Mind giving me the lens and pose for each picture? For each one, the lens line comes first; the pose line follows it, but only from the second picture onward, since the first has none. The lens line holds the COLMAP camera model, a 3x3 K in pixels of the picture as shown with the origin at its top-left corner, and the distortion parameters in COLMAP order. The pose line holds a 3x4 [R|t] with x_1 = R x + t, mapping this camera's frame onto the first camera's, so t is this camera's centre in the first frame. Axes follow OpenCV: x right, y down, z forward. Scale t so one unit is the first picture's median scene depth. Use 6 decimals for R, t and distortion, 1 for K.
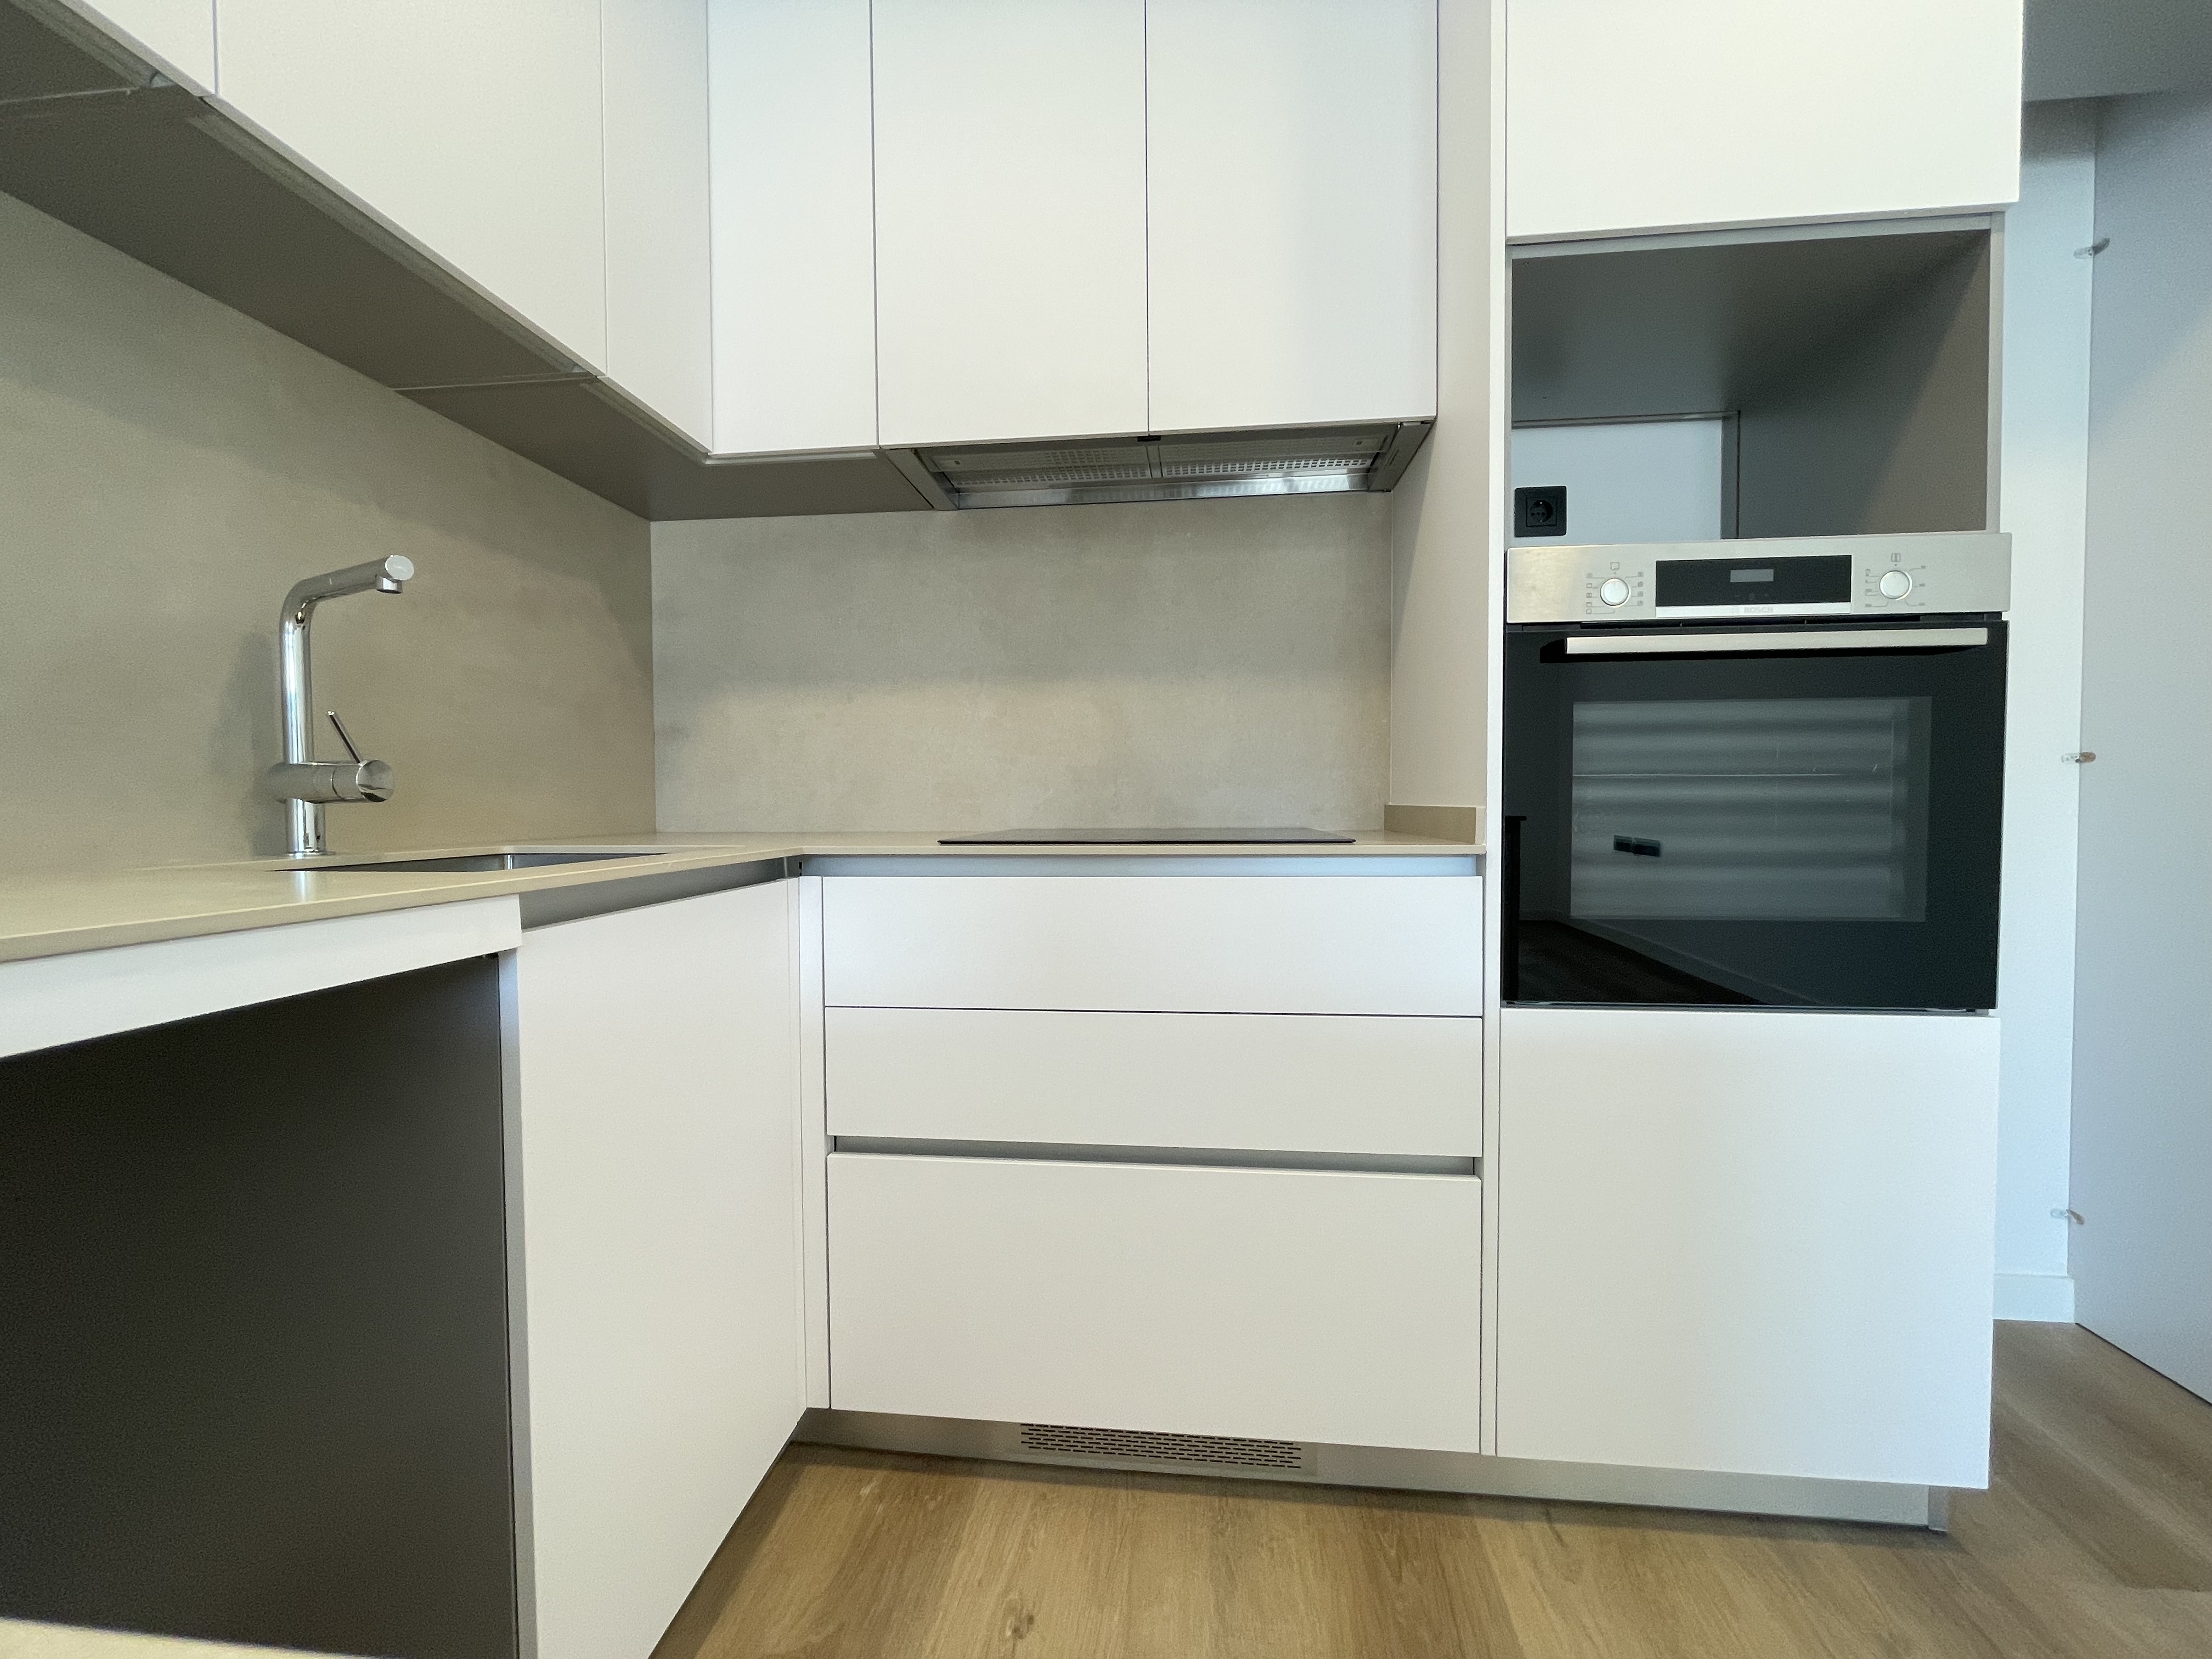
lens RADIAL K [[902.2, 0, 1103.0], [0, 902.2, 830.4], [0, 0, 1]] dist [-0.003397, -0.000052]
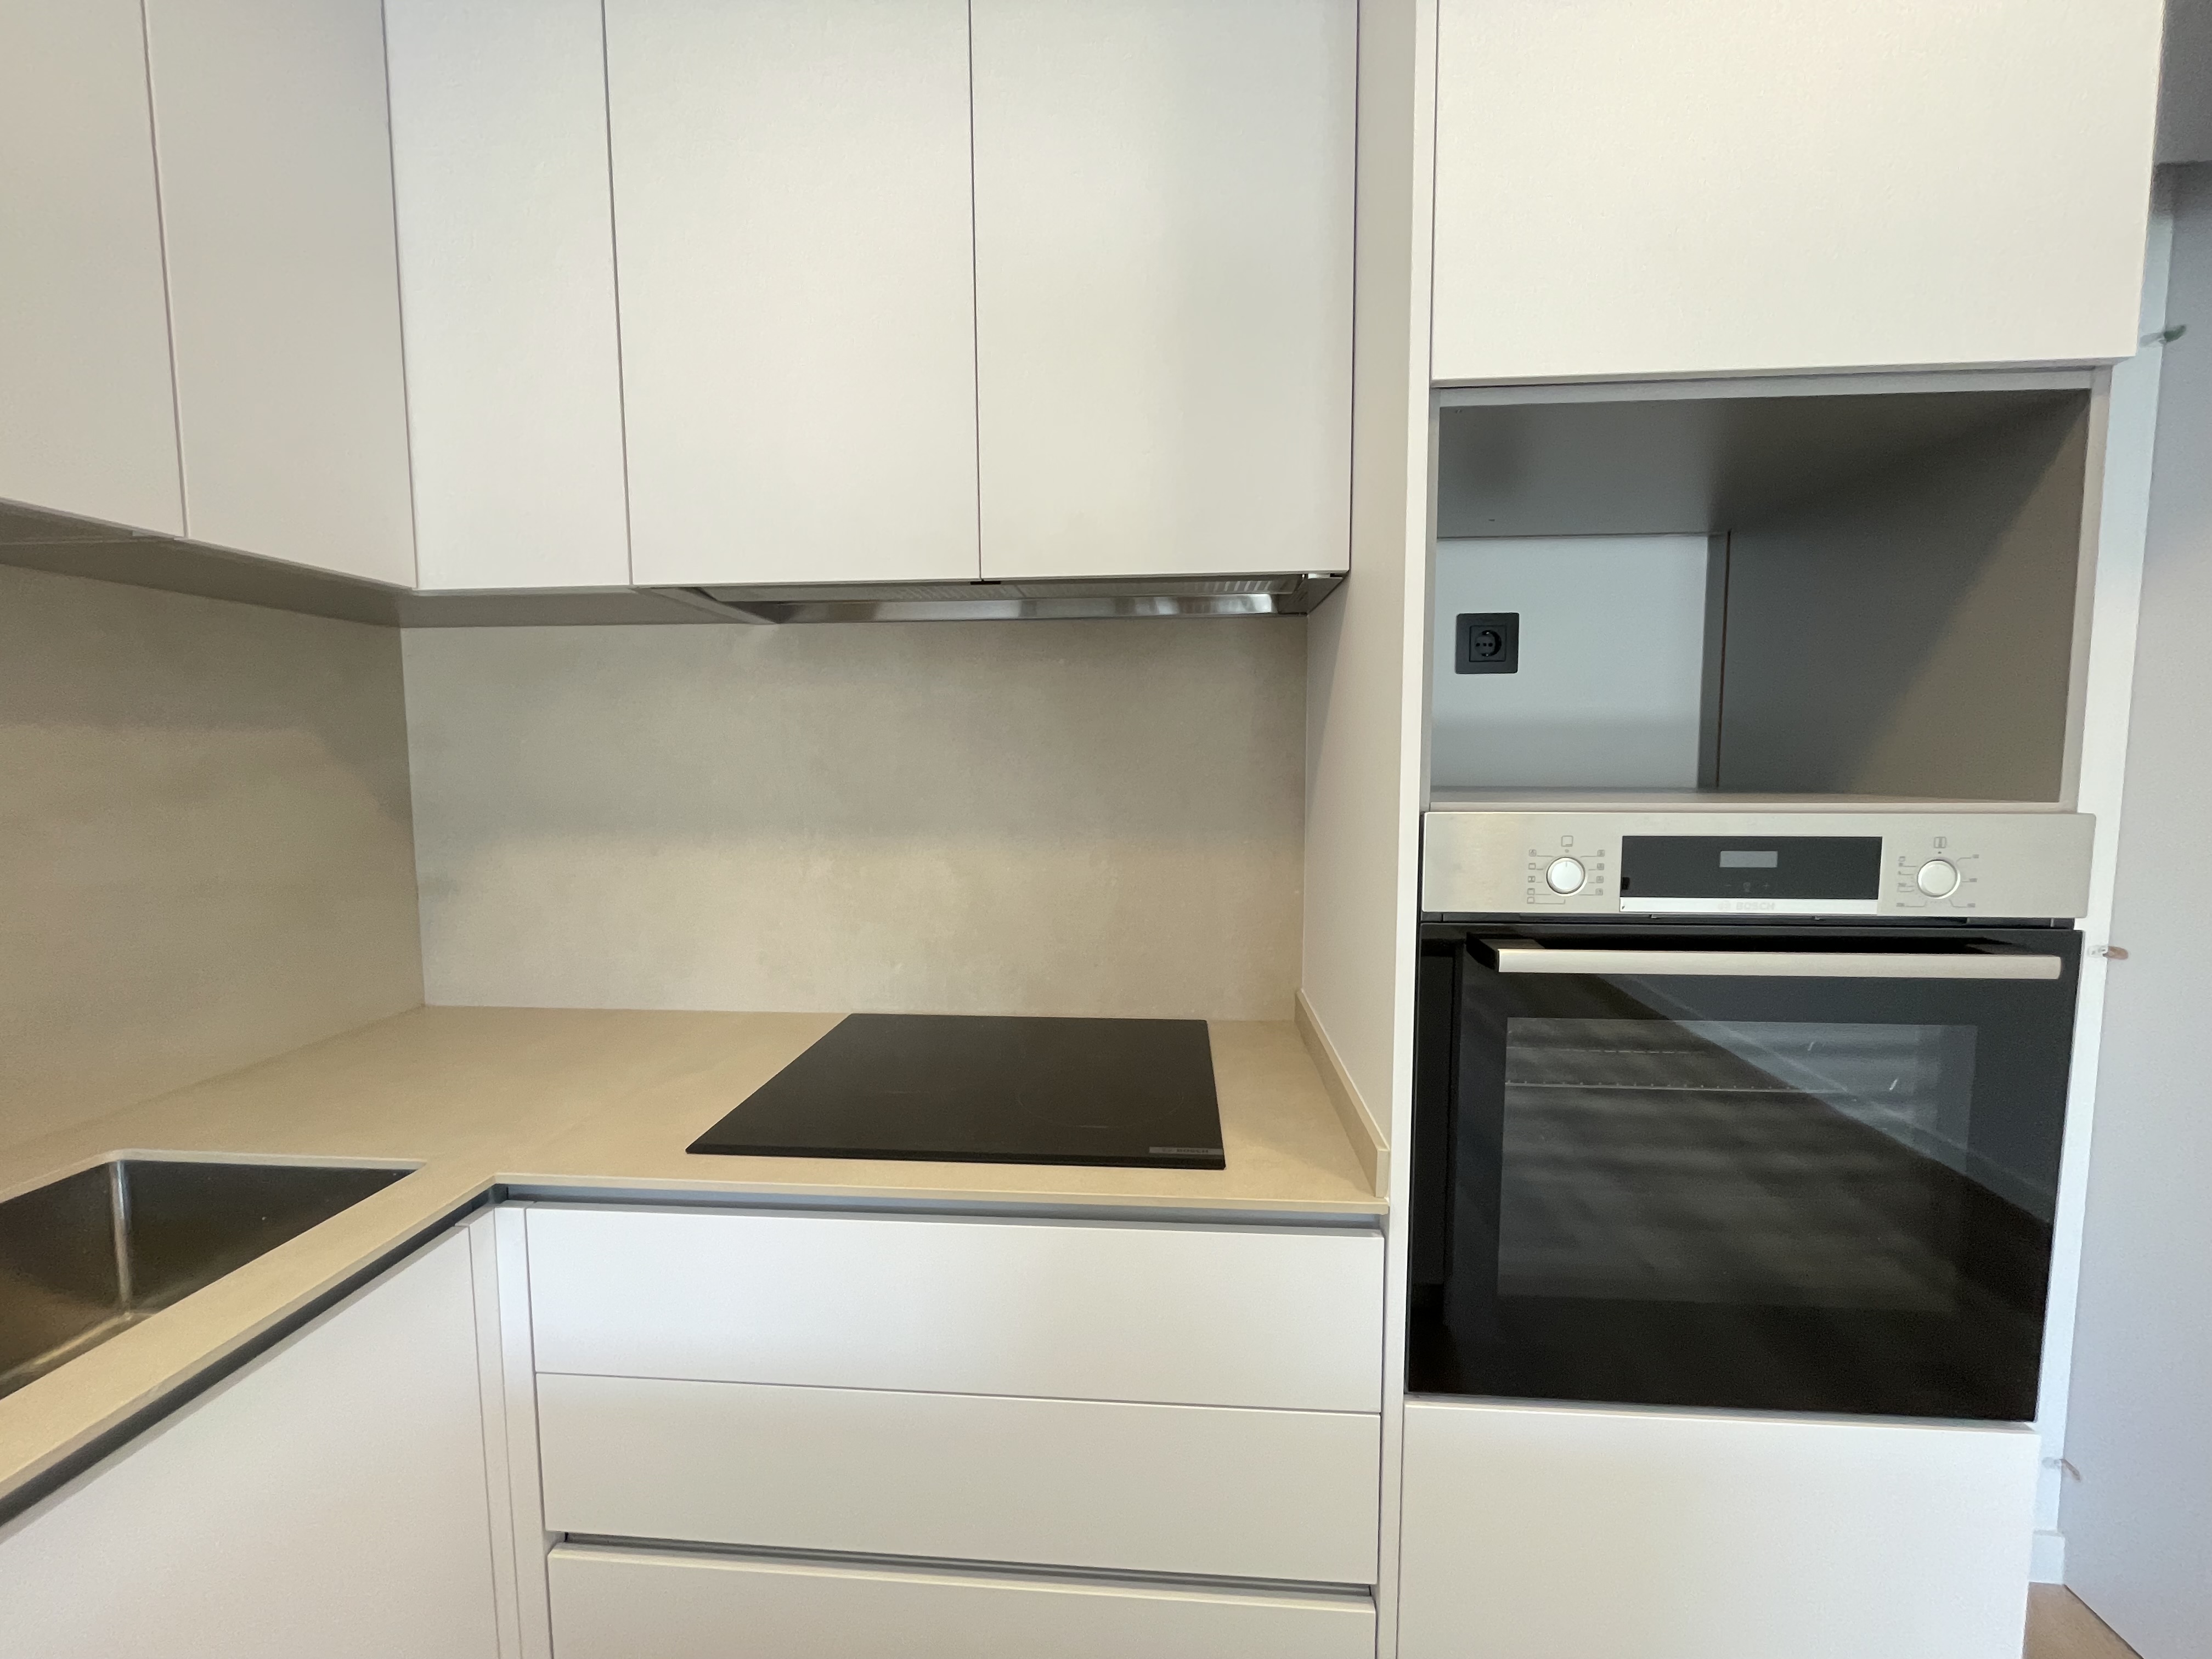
lens RADIAL K [[902.2, 0, 1103.8], [0, 902.2, 829.0], [0, 0, 1]] dist [-0.003397, -0.000052]
pose [[0.999482, -0.000370, 0.032176, 0.162427], [-0.001311, 0.998635, 0.052213, -0.334762], [-0.032151, -0.052228, 0.998118, 0.271300]]
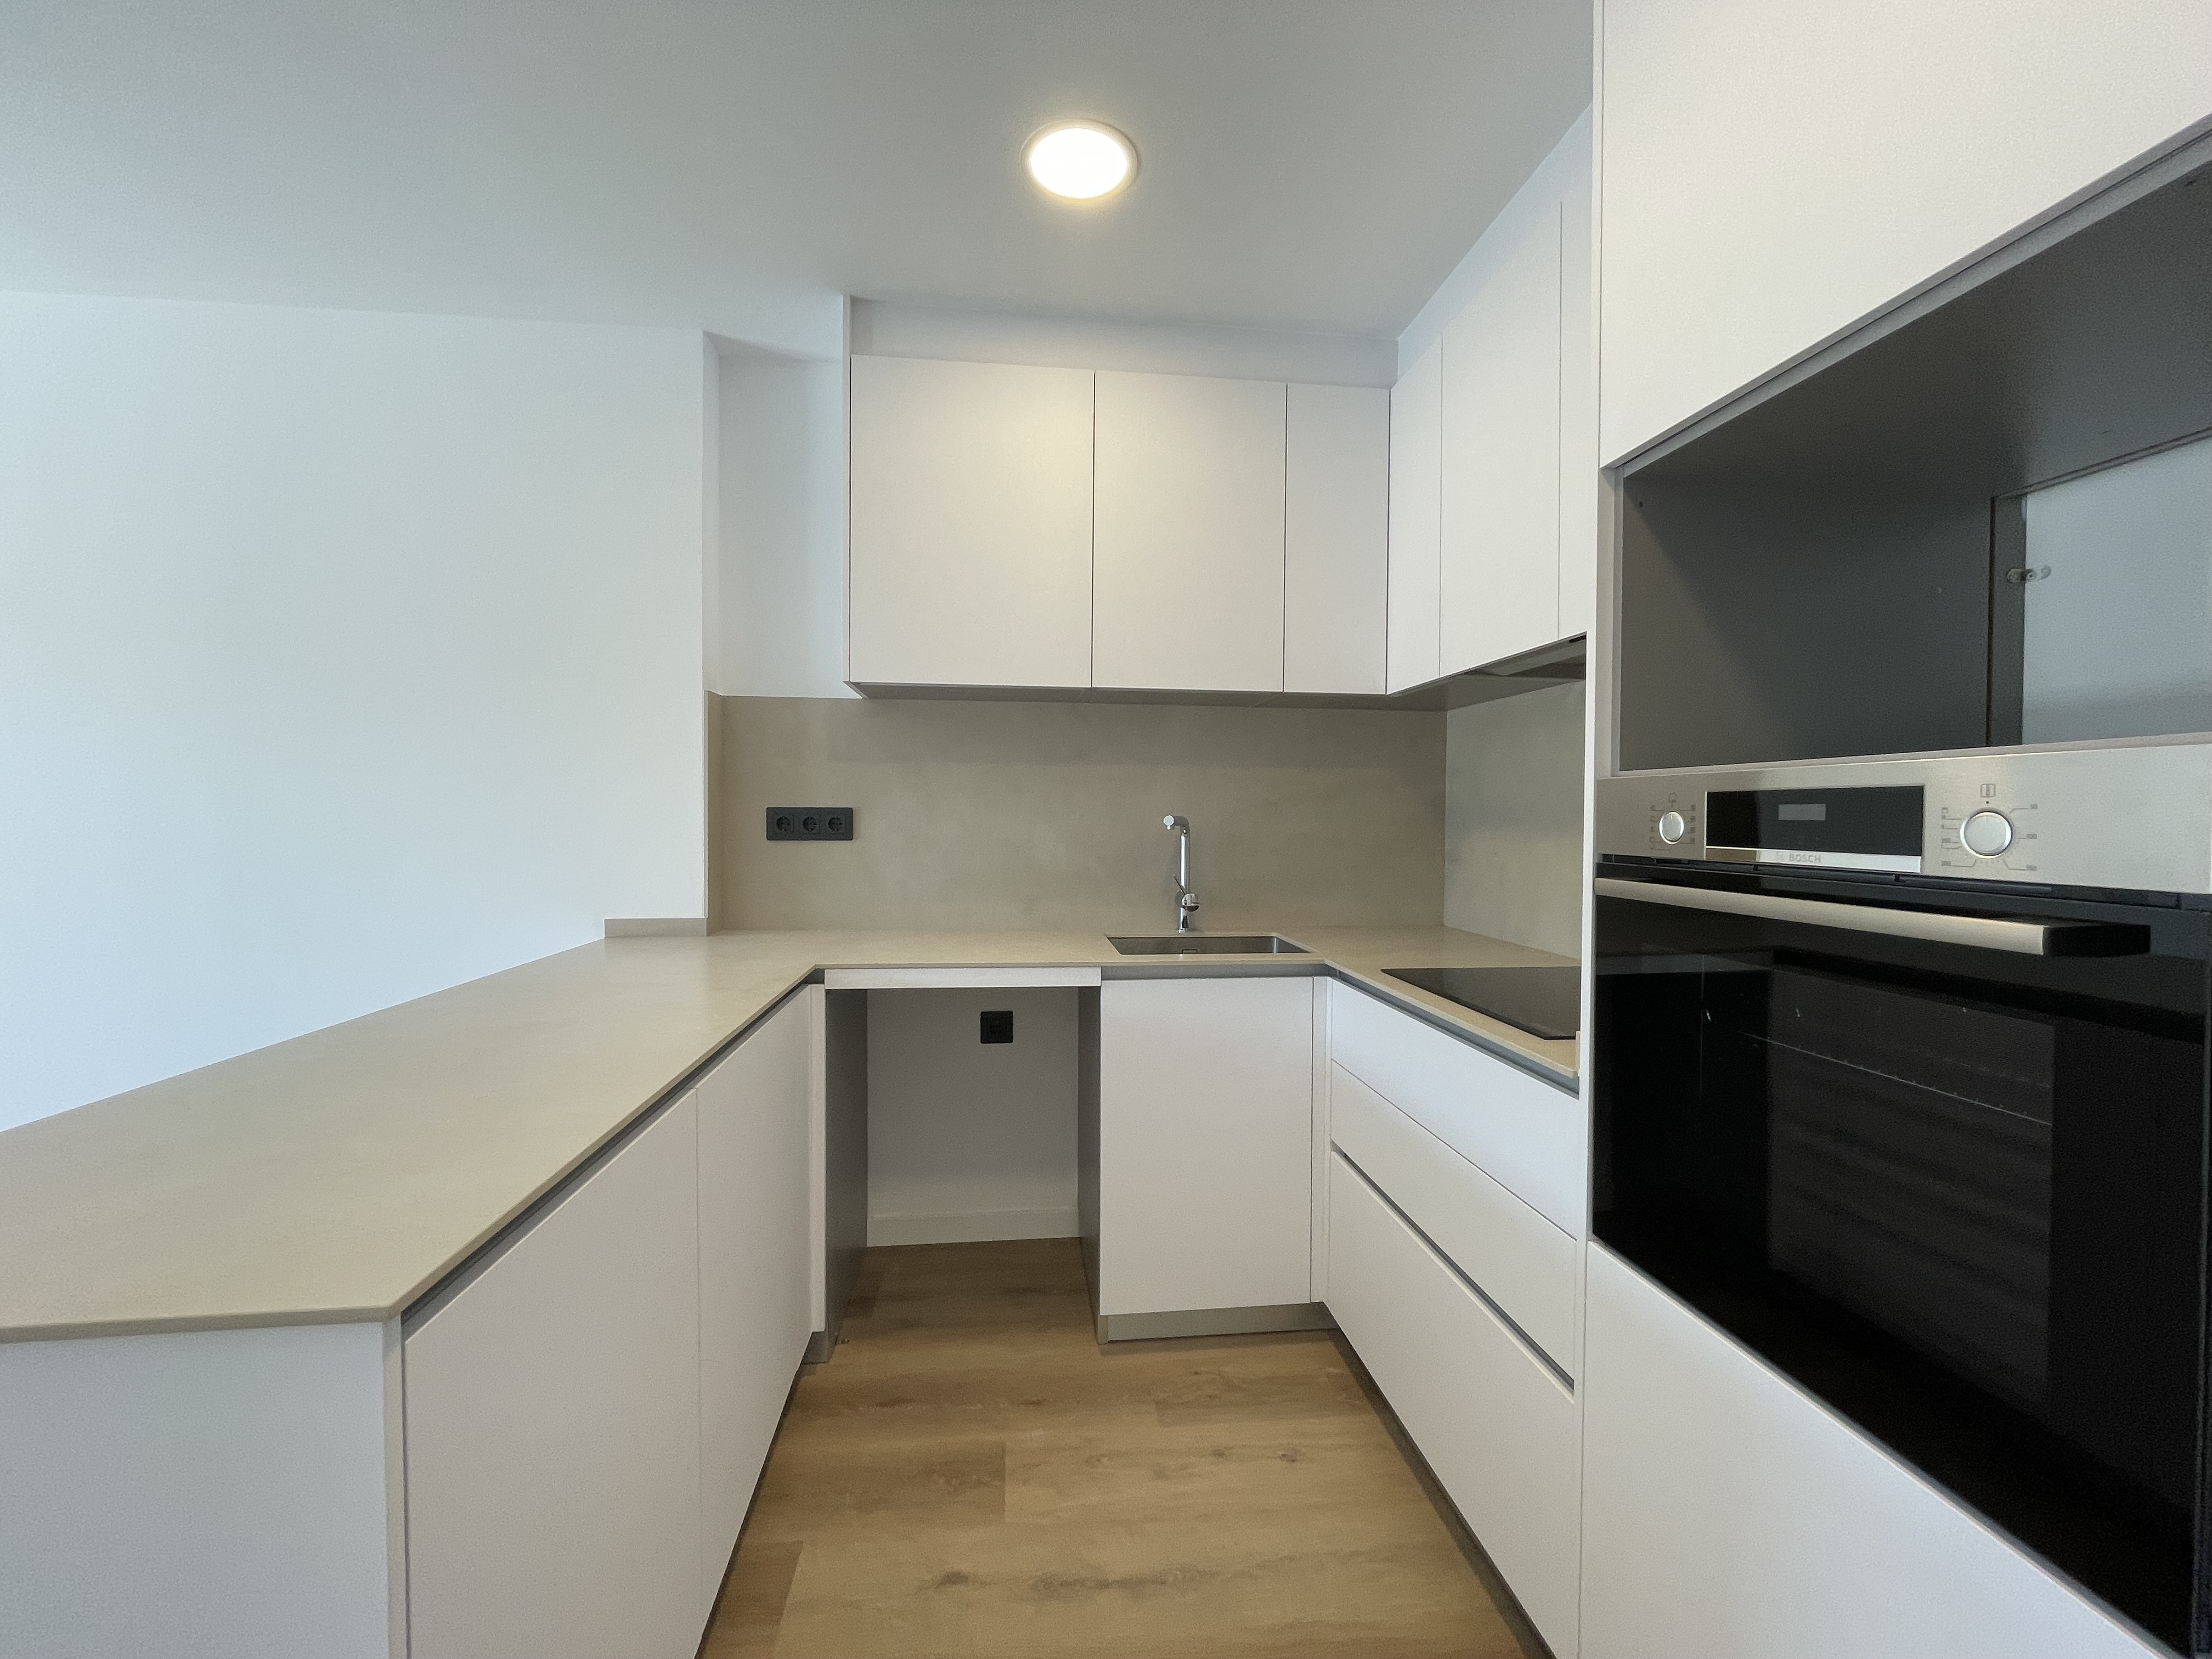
lens RADIAL K [[902.2, 0, 1101.4], [0, 902.2, 831.0], [0, 0, 1]] dist [-0.003397, -0.000052]
pose [[0.212269, 0.024813, -0.976896, 1.293037], [-0.038469, 0.999115, 0.017019, -0.249317], [0.976454, 0.033968, 0.213035, 0.256709]]
